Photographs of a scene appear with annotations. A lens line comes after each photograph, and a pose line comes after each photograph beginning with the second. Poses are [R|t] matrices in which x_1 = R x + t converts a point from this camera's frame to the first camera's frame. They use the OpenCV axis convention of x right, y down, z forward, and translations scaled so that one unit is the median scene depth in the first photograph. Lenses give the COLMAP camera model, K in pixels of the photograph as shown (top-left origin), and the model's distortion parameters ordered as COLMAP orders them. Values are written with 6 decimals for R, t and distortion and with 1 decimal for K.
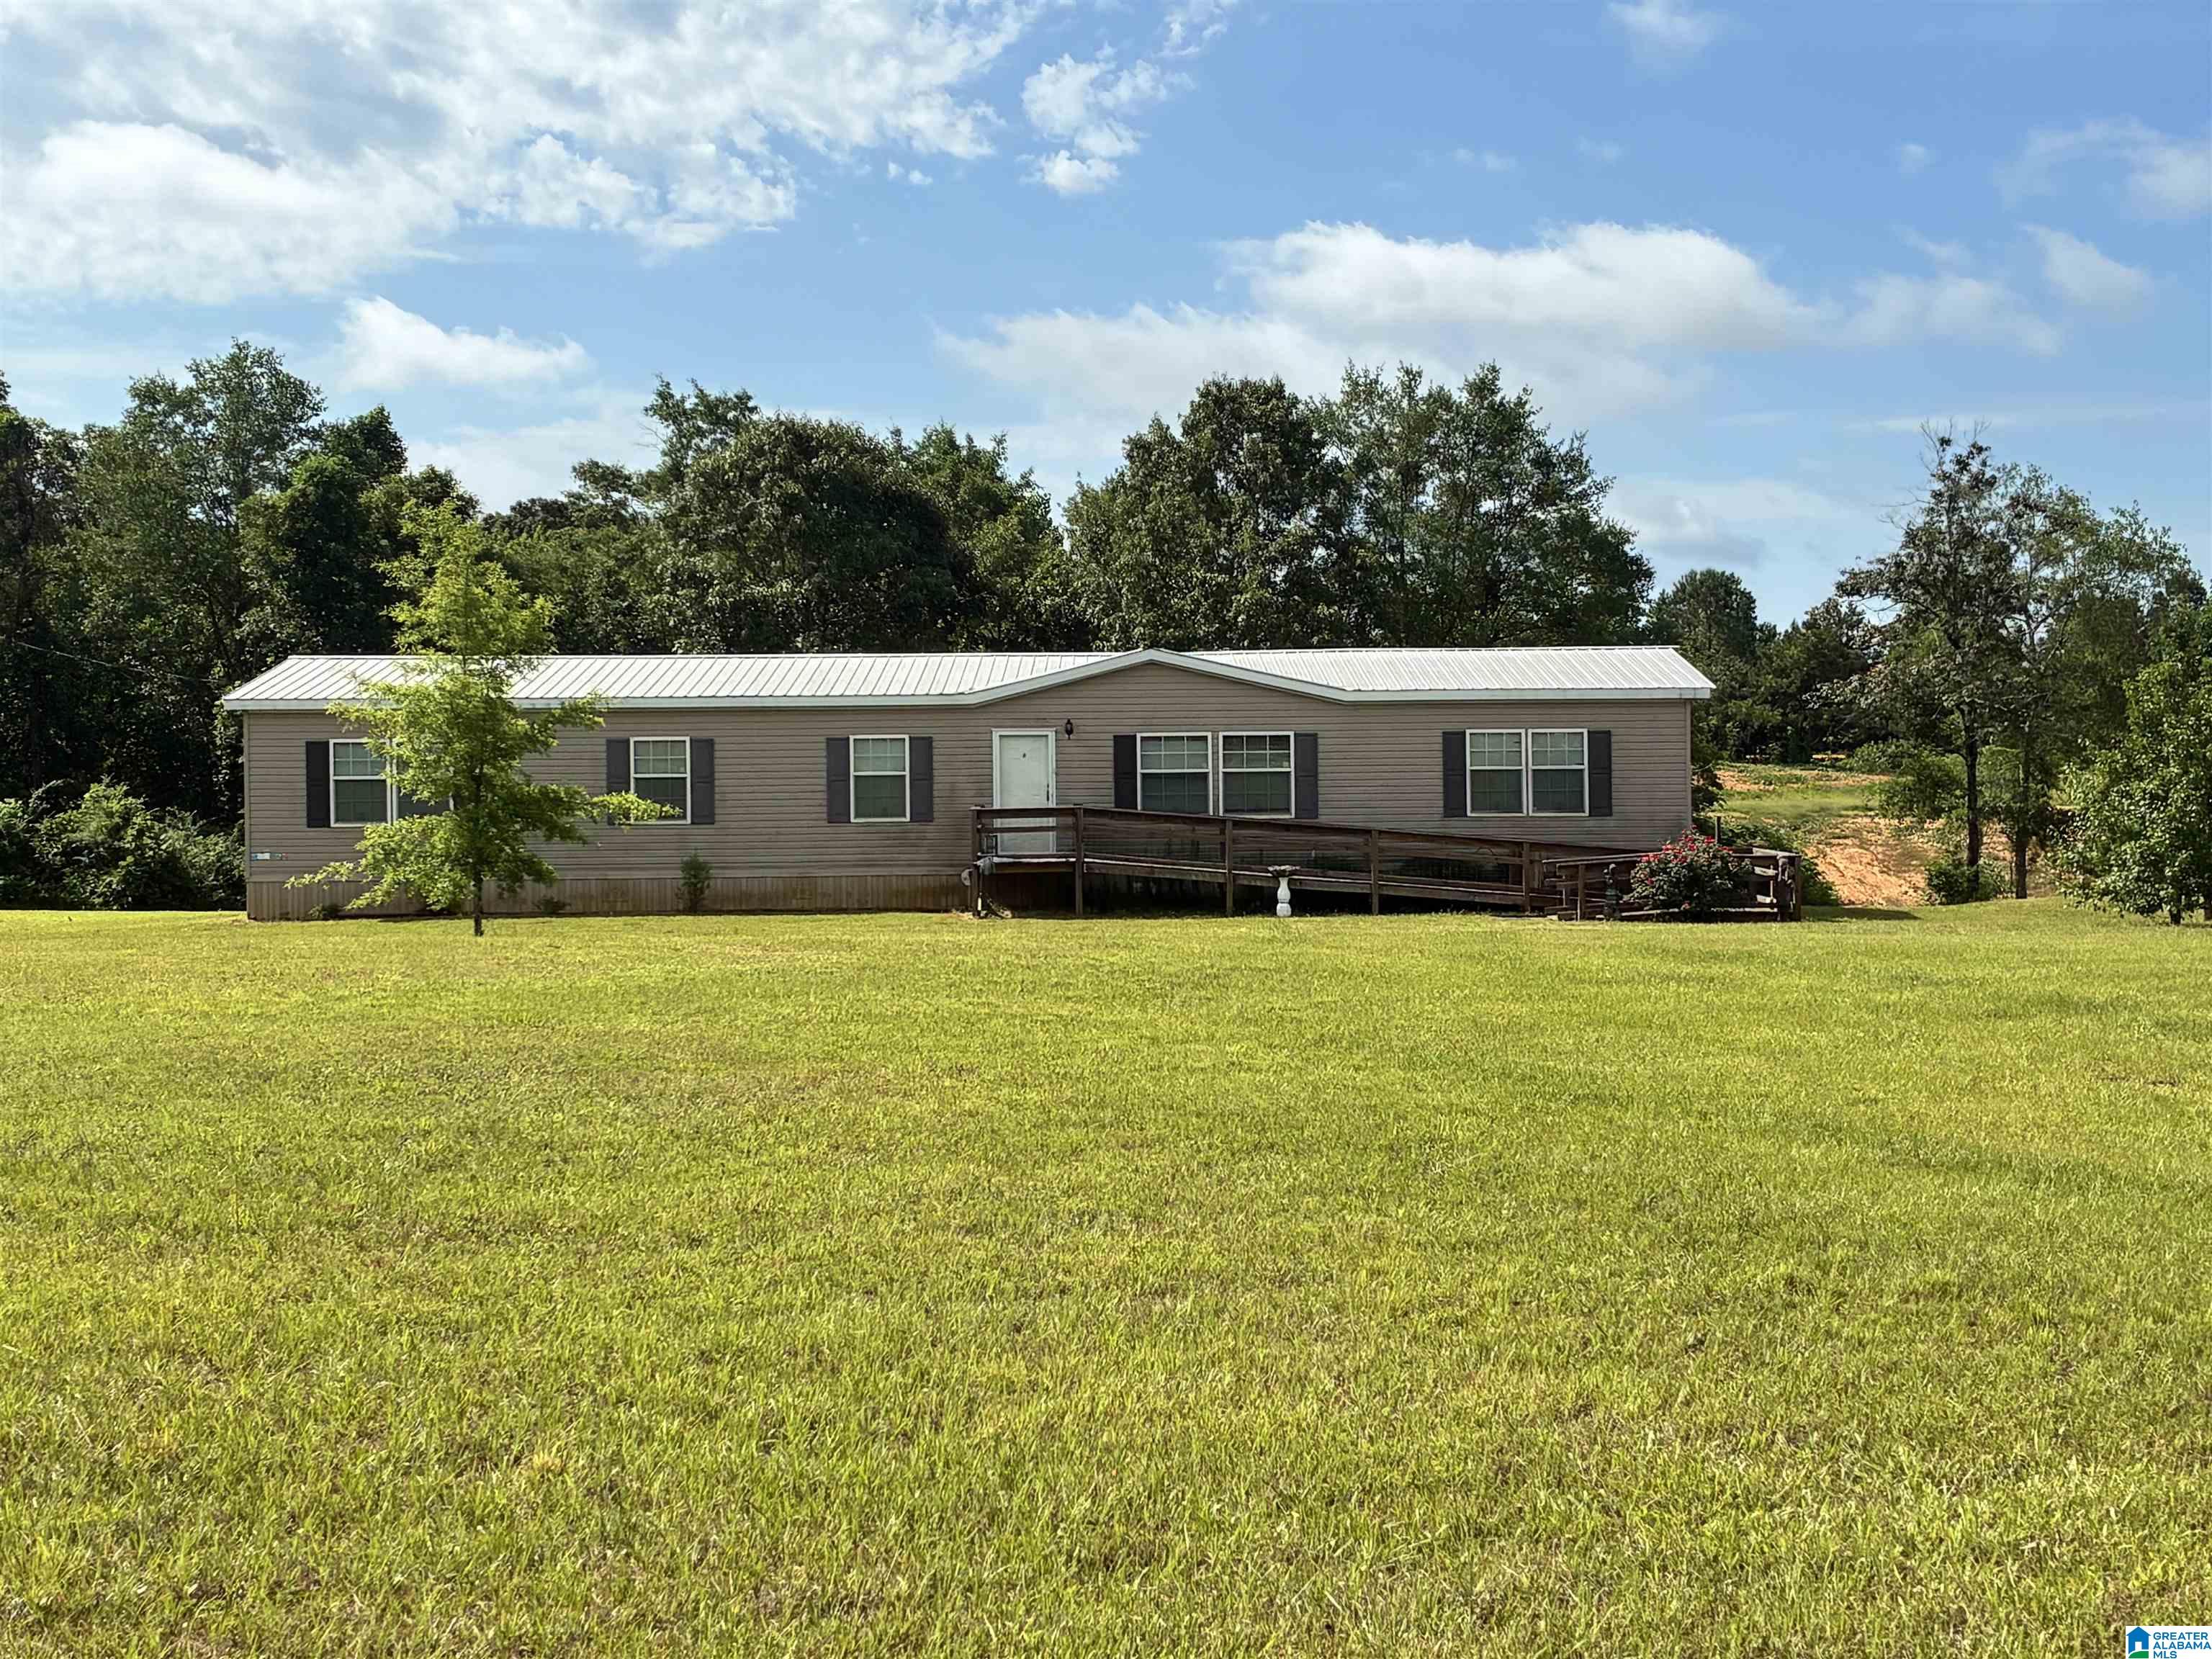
lens RADIAL K [[3230.4, 0, 1106.7], [0, 3230.4, 829.8], [0, 0, 1]] dist [0.039311, 0.000000]
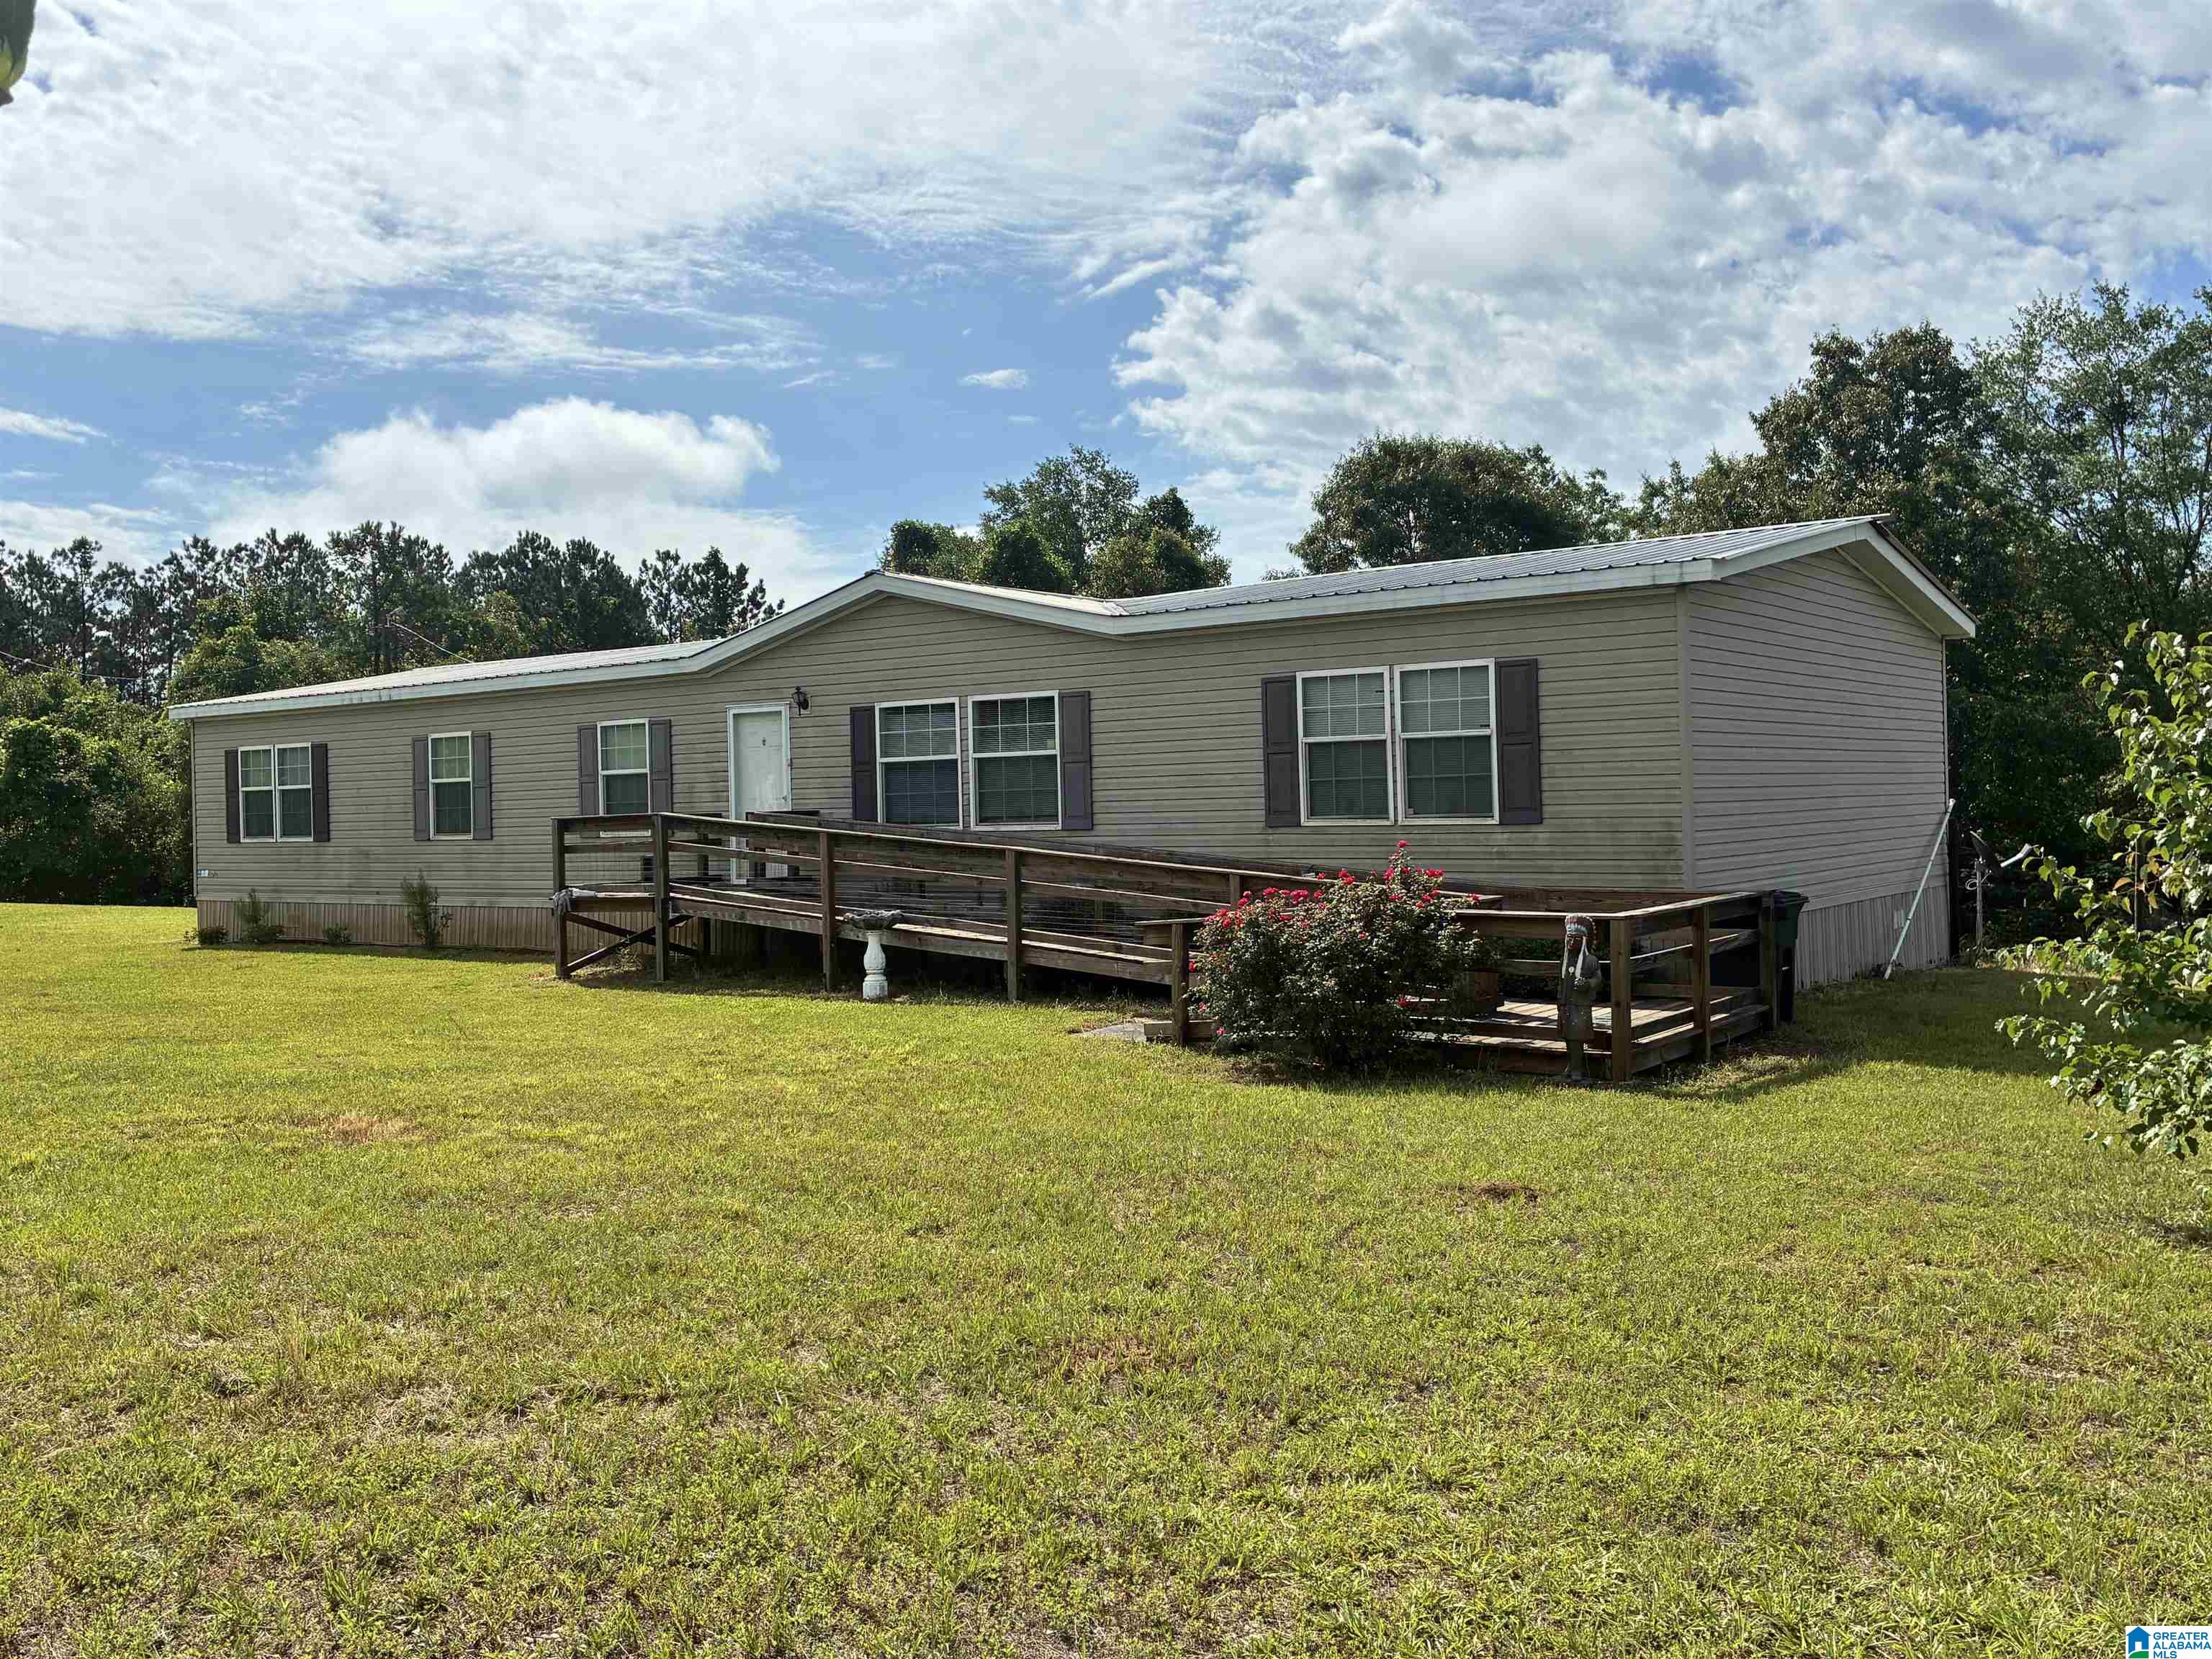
lens RADIAL K [[1905.3, 0, 1103.9], [0, 1905.3, 827.8], [0, 0, 1]] dist [0.103381, 0.001828]
pose [[0.807073, -0.004236, -0.590436, 0.280461], [-0.000792, 0.999966, -0.008257, -0.001009], [0.590451, 0.007131, 0.807042, 0.711194]]
